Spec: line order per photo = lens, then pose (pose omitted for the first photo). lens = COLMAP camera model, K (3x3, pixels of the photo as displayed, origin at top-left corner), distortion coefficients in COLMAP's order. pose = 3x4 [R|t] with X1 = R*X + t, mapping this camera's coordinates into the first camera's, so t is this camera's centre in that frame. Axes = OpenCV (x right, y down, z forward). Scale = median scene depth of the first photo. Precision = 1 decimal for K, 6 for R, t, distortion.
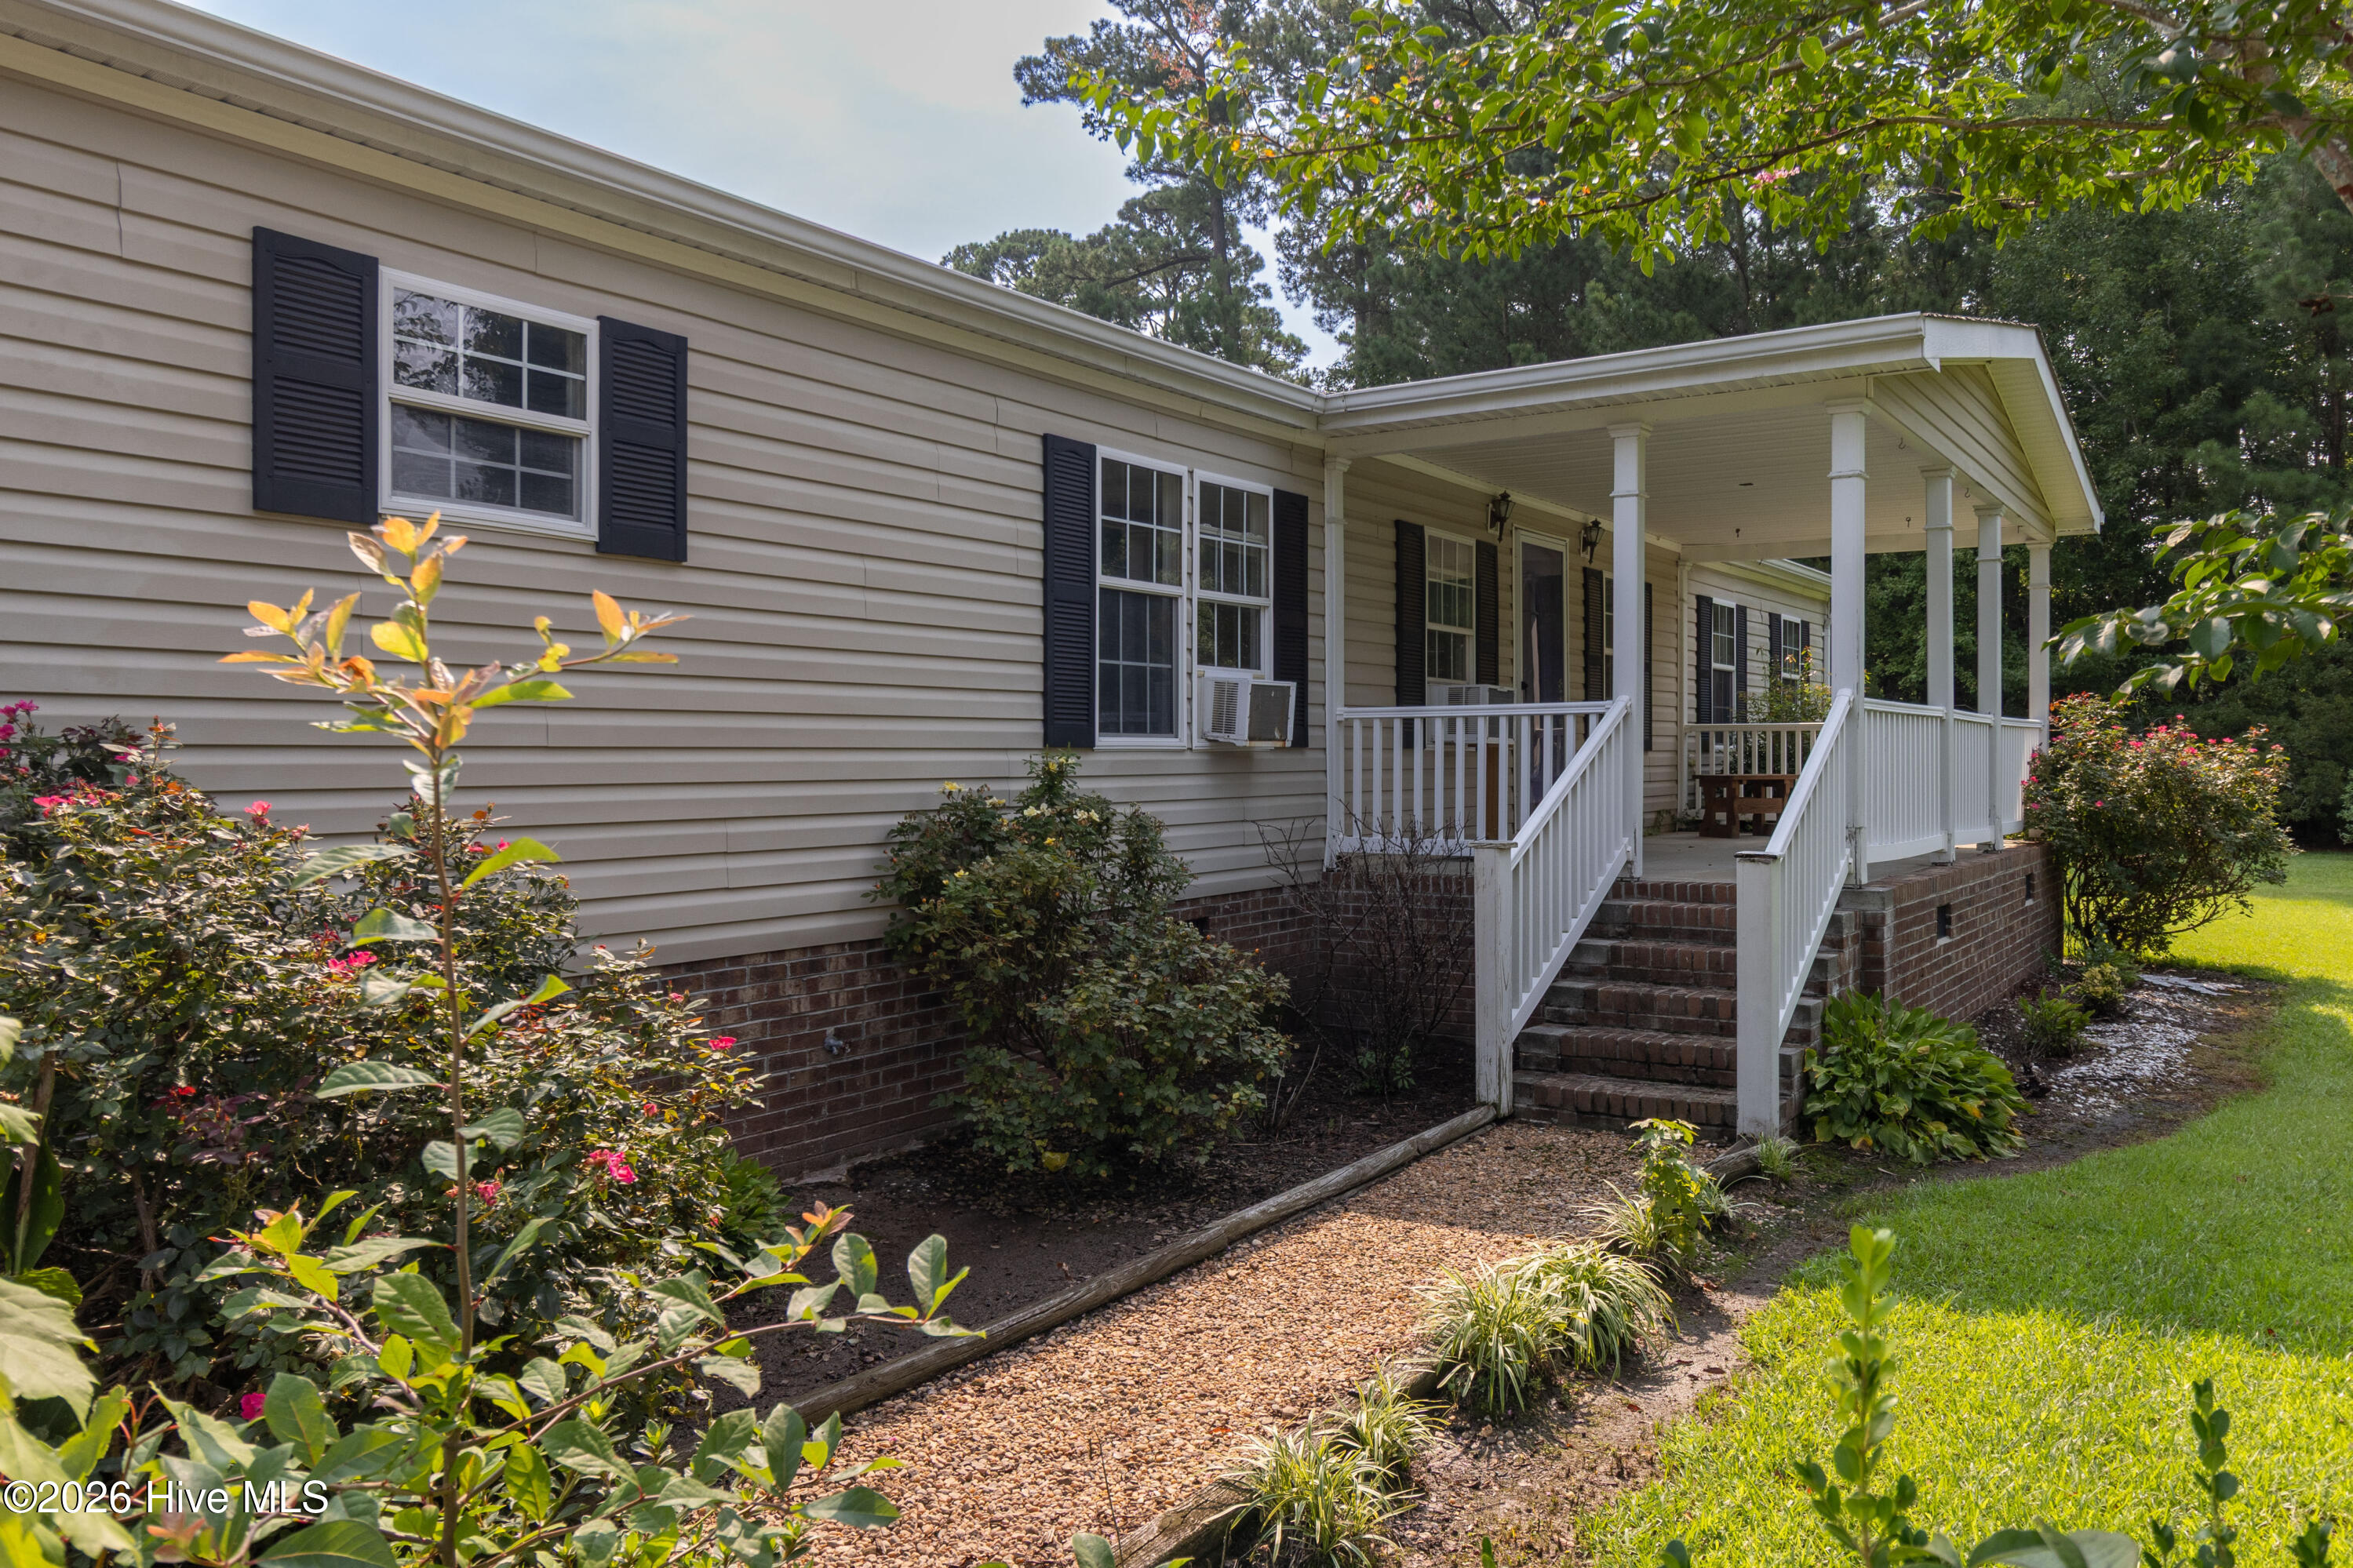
lens RADIAL K [[1815.8, 0, 1175.6], [0, 1815.8, 779.4], [0, 0, 1]] dist [0.001325, 0.007213]
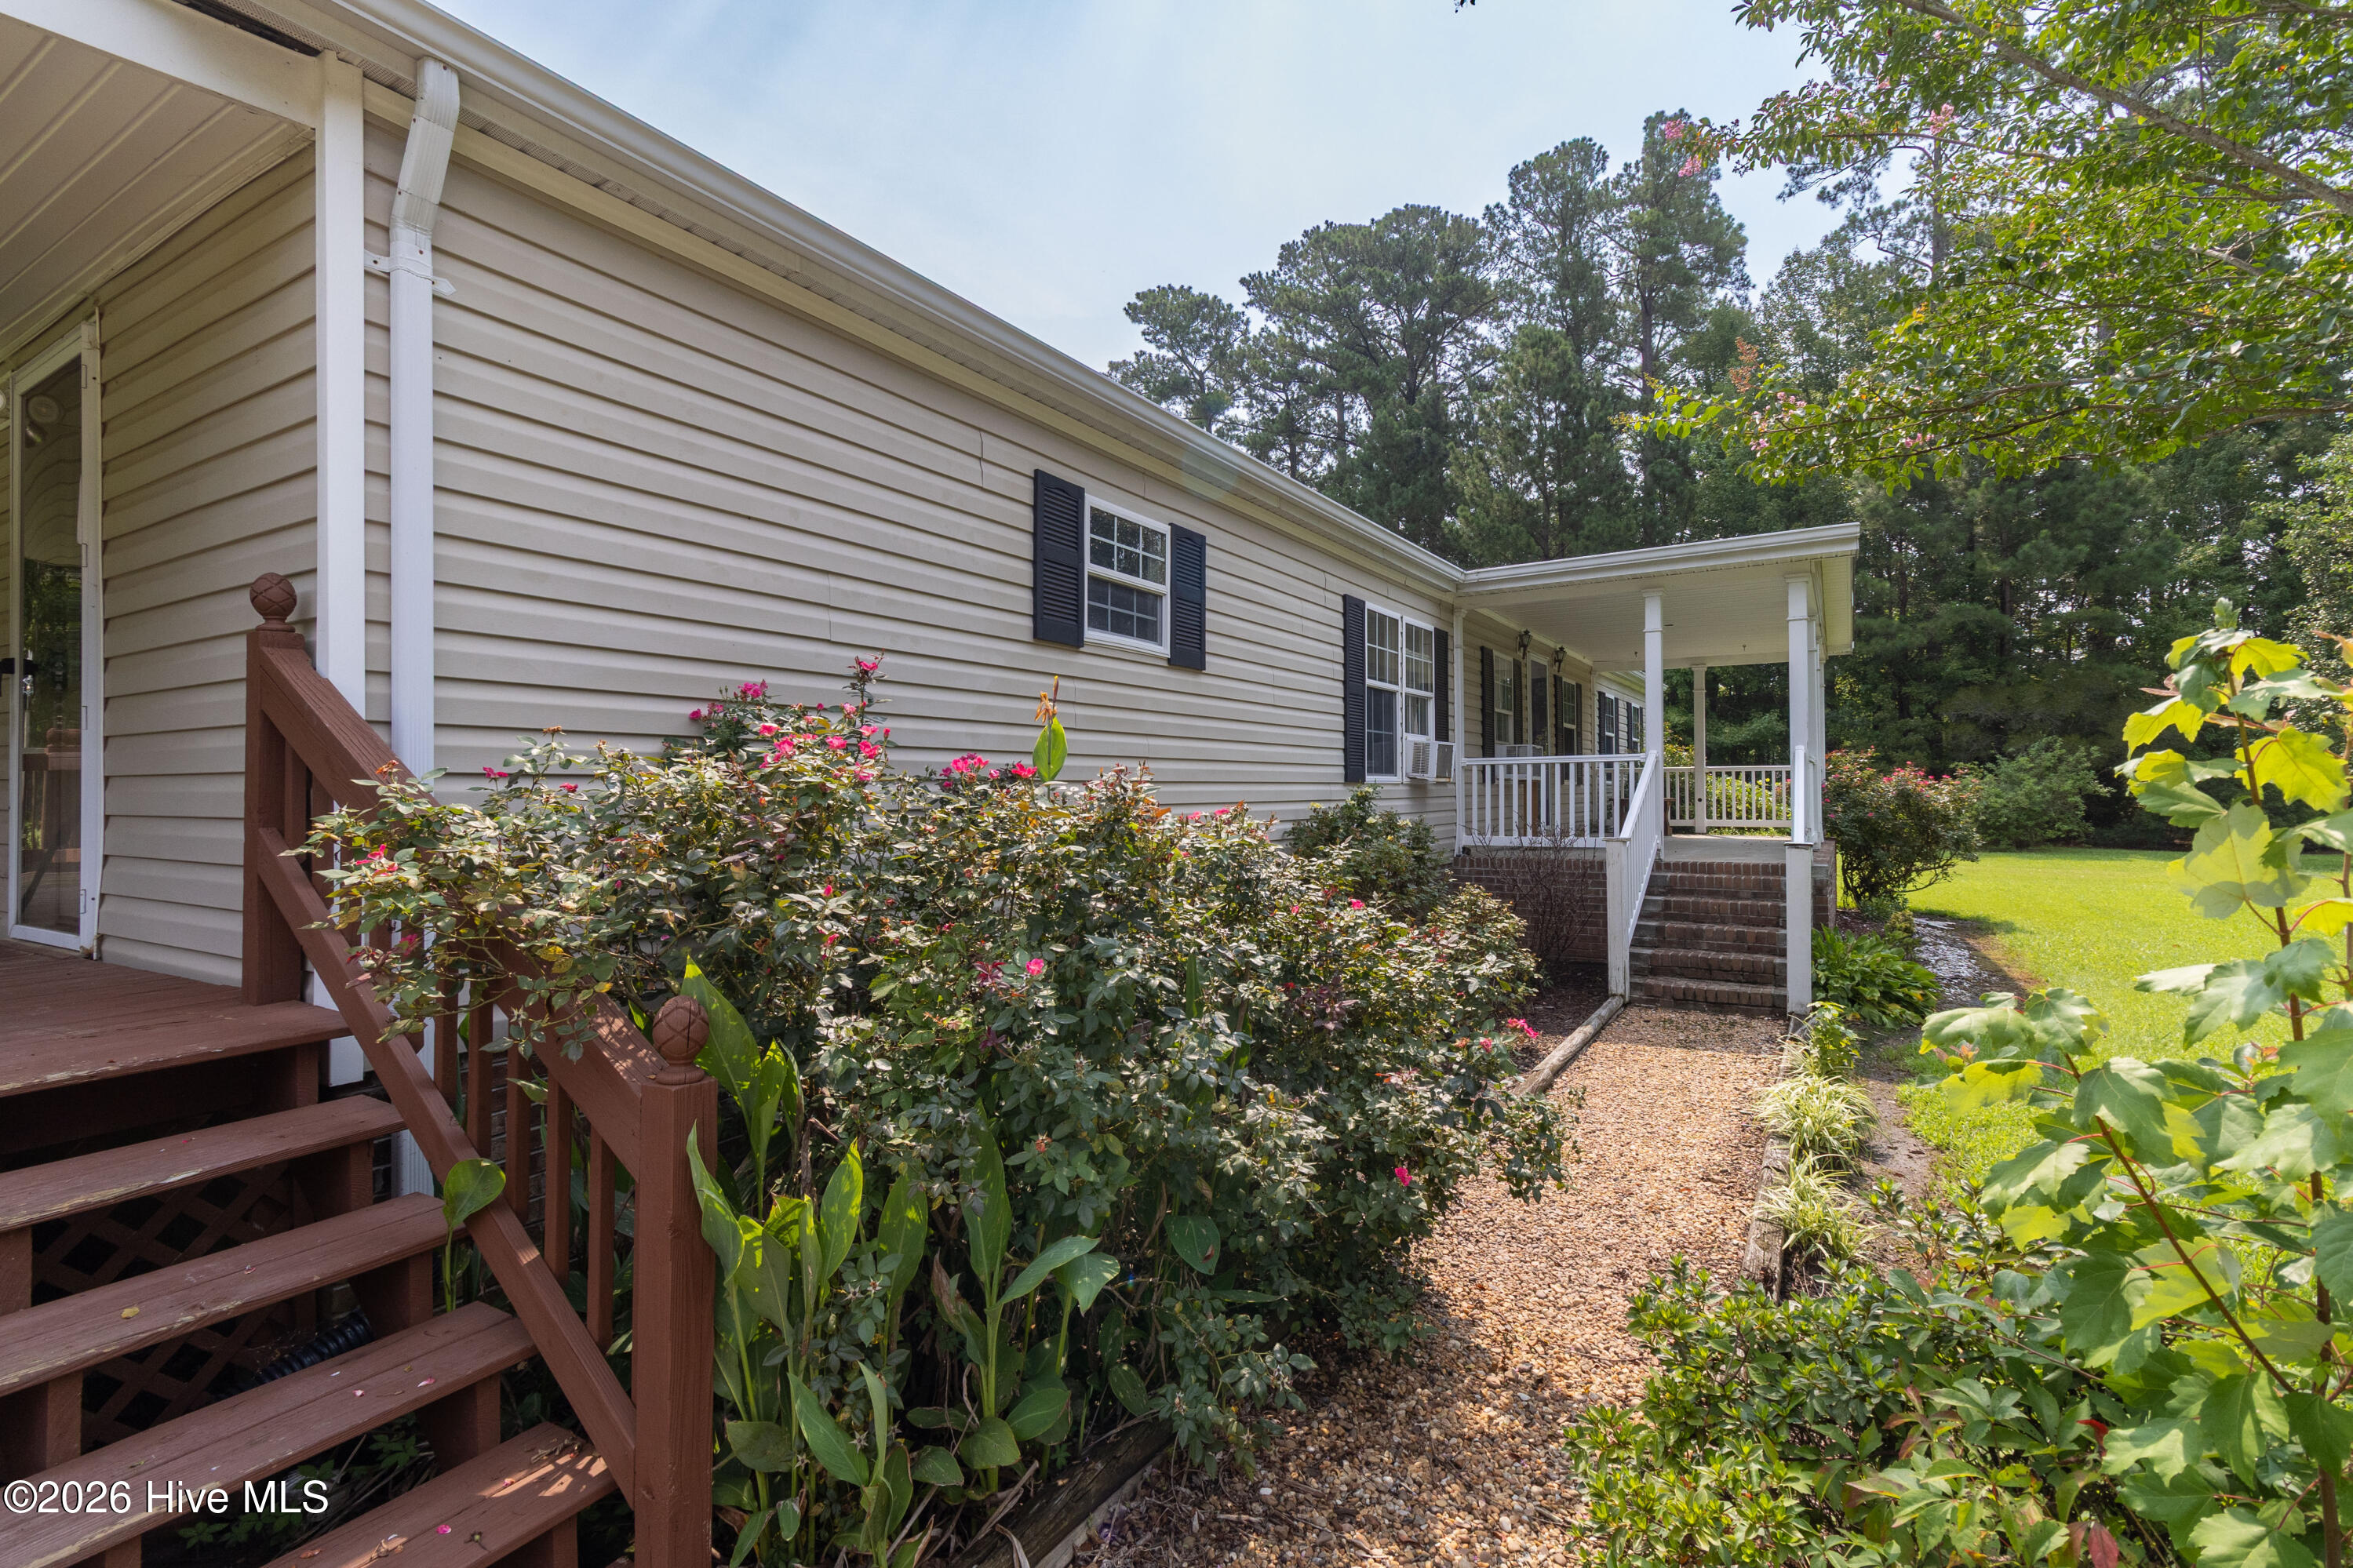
lens RADIAL K [[1093.6, 0, 1179.2], [0, 1093.6, 782.6], [0, 0, 1]] dist [0.008521, 0.000334]
pose [[0.999786, -0.004891, 0.020118, -0.220314], [0.005311, 0.999768, -0.020881, 0.002637], [-0.020011, 0.020983, 0.999580, 0.001040]]
